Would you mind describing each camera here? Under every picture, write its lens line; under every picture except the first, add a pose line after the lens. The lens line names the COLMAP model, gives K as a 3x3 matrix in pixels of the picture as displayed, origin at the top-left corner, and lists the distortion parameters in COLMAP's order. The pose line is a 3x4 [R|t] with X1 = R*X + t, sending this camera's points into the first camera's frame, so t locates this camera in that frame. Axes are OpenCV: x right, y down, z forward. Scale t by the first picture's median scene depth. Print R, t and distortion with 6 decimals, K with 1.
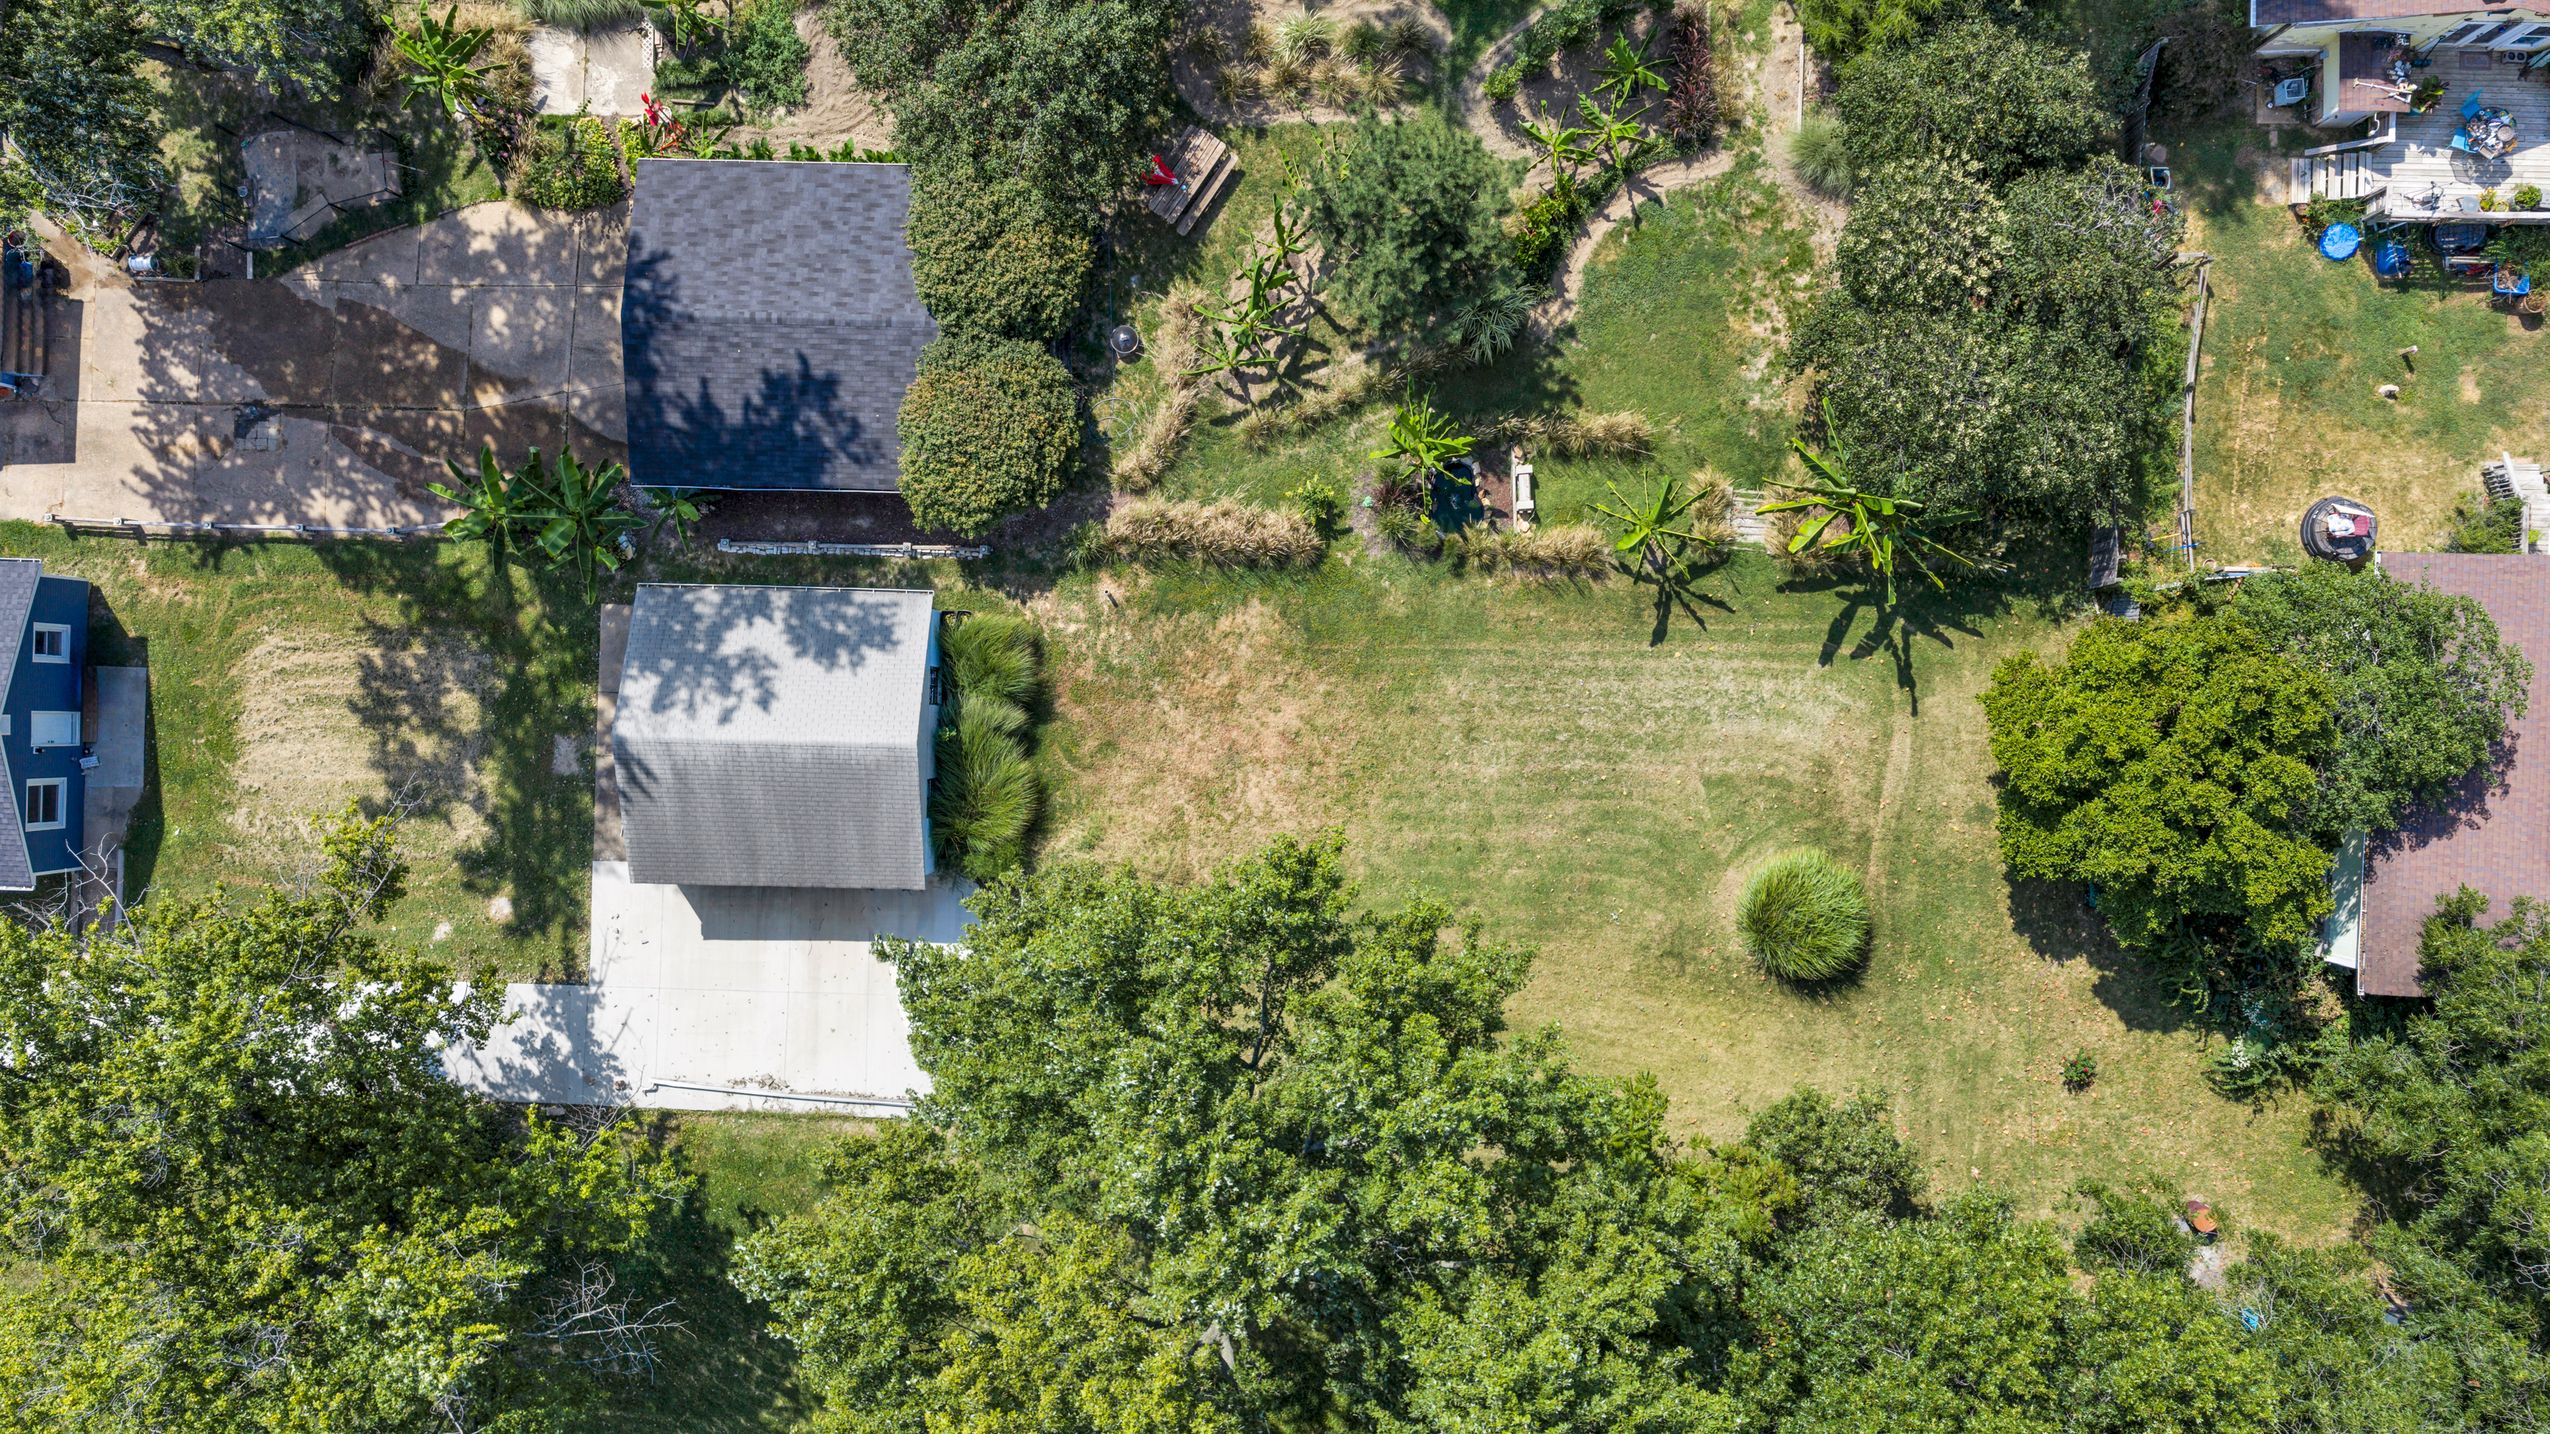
lens RADIAL K [[2144.2, 0, 1274.0], [0, 2144.2, 694.4], [0, 0, 1]] dist [0.004489, -0.103729]
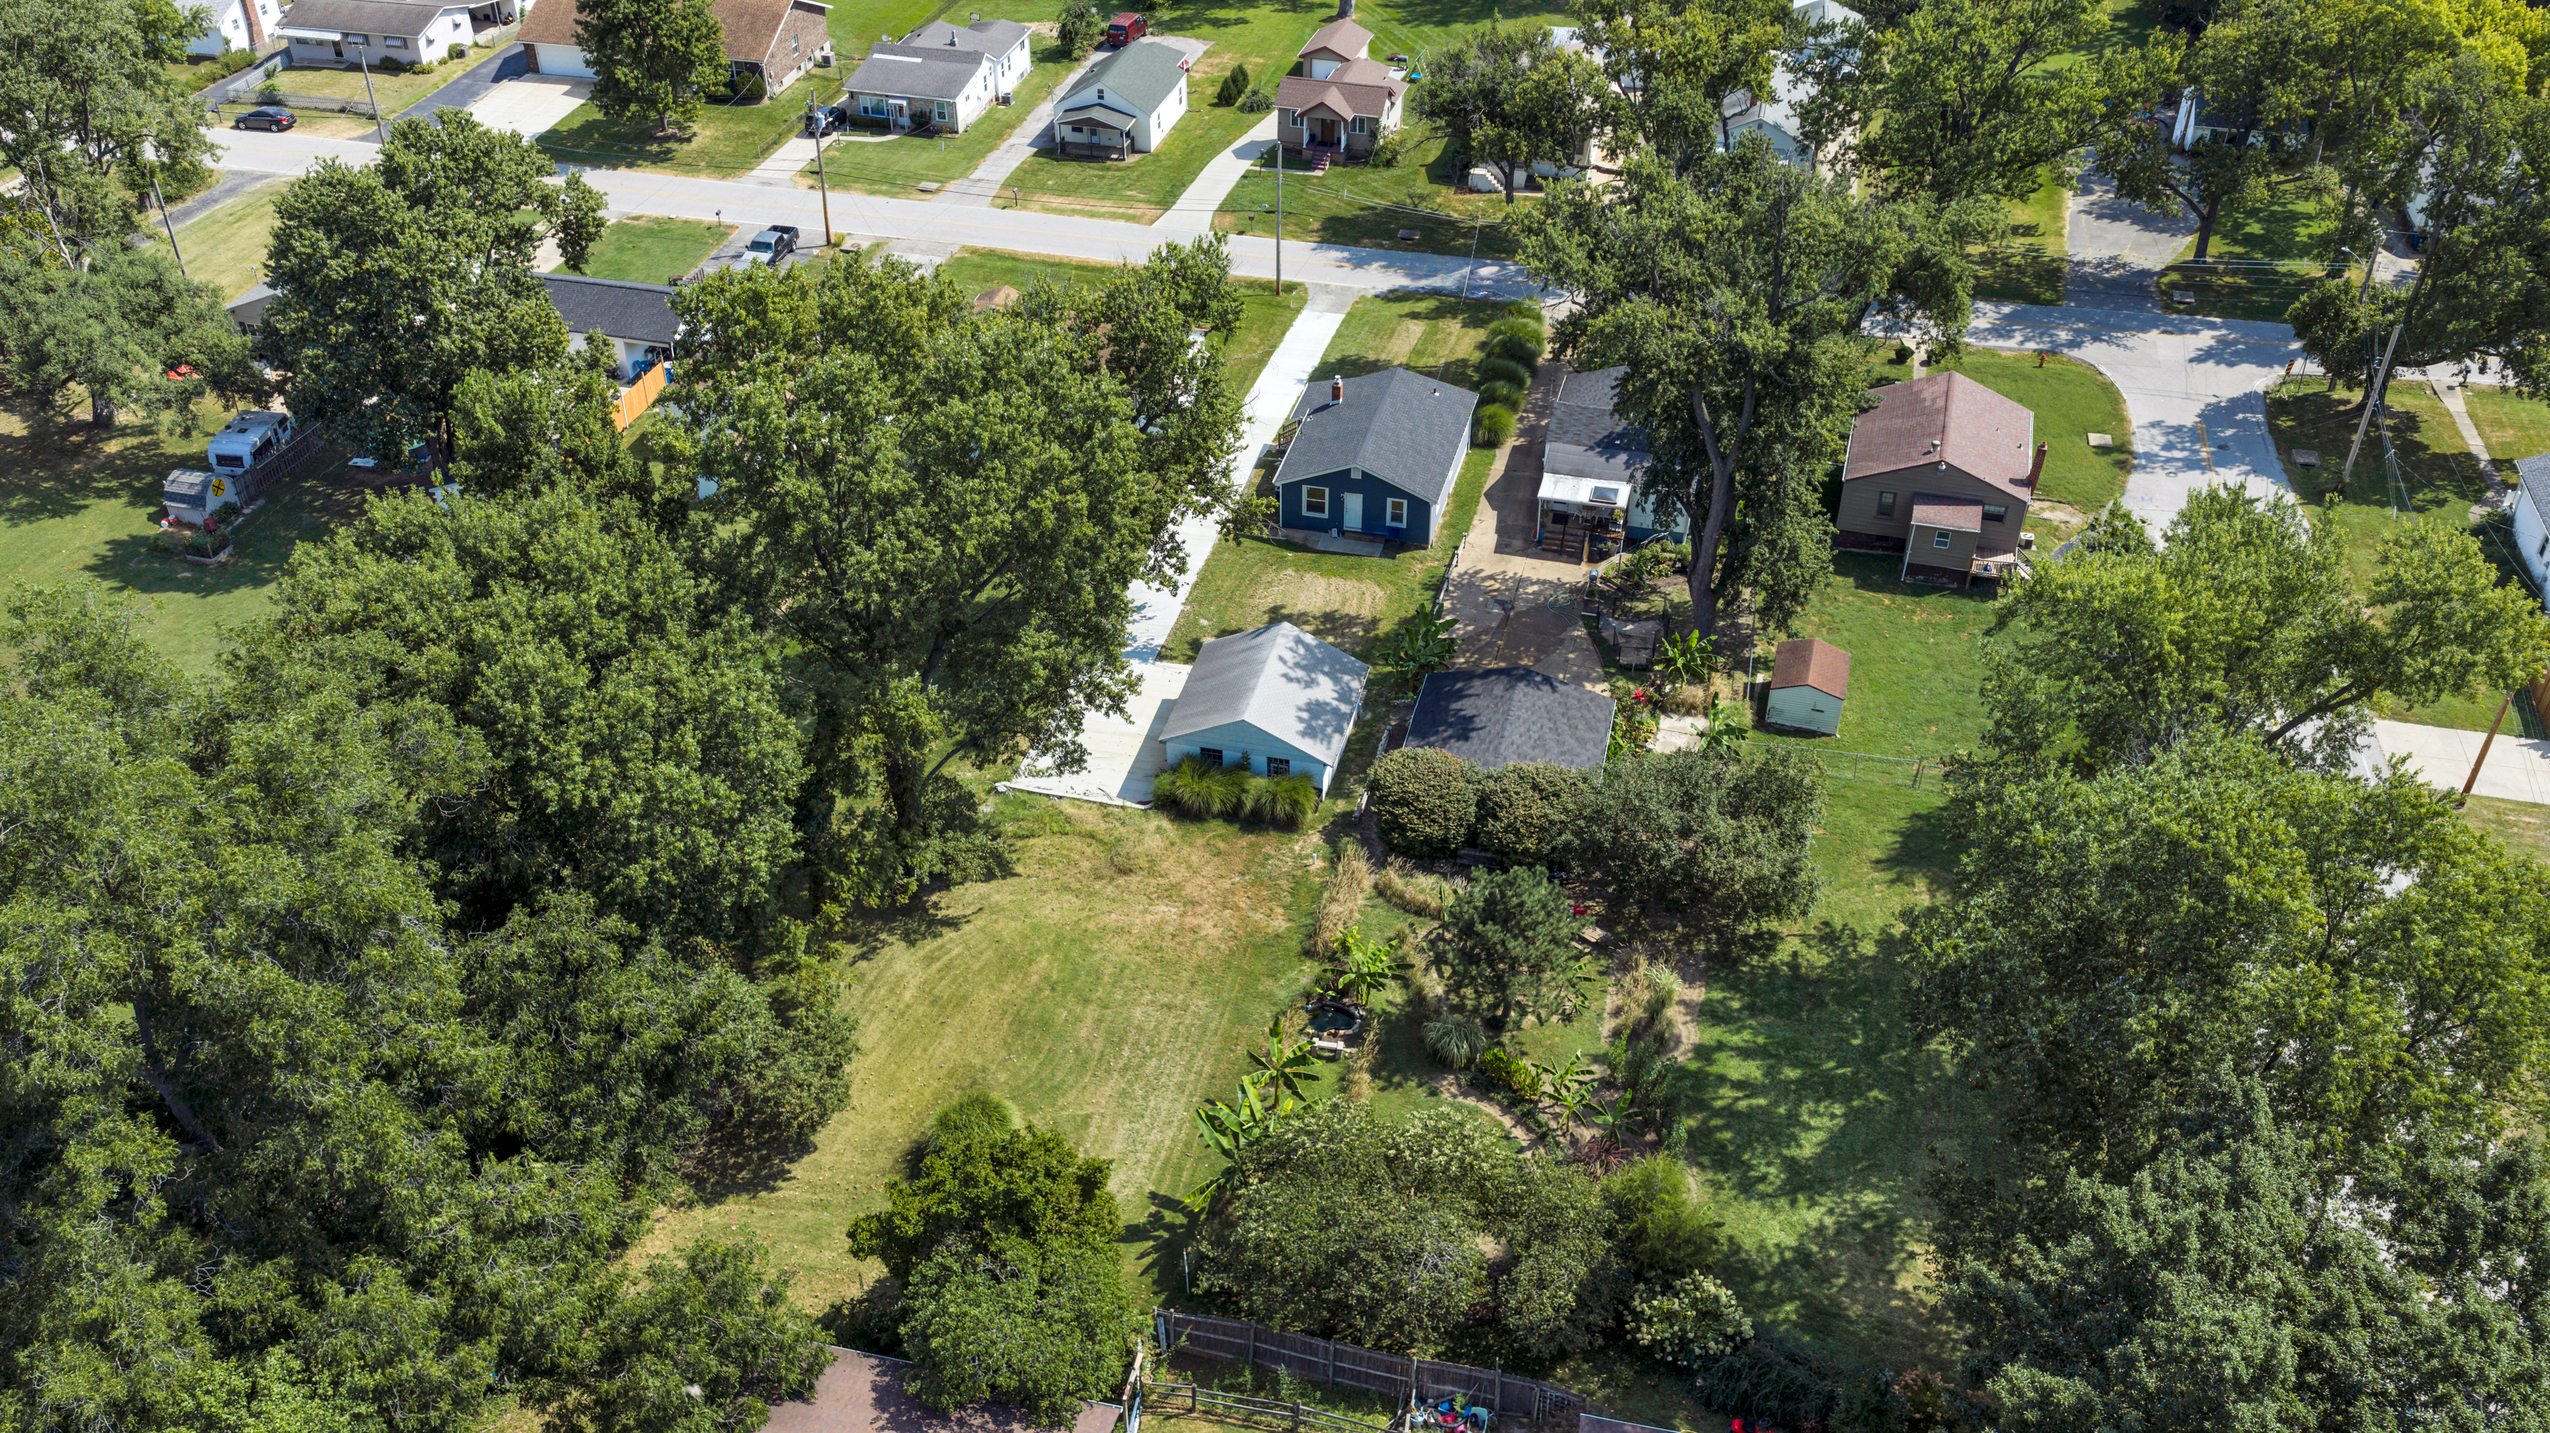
lens RADIAL K [[2187.1, 0, 1275.0], [0, 2187.1, 716.5], [0, 0, 1]] dist [-0.060514, -0.016136]
pose [[-0.212855, 0.563410, -0.798287, 1.116429], [-0.977048, -0.115743, 0.178832, -0.287457], [0.008359, 0.818030, 0.575115, 0.009537]]
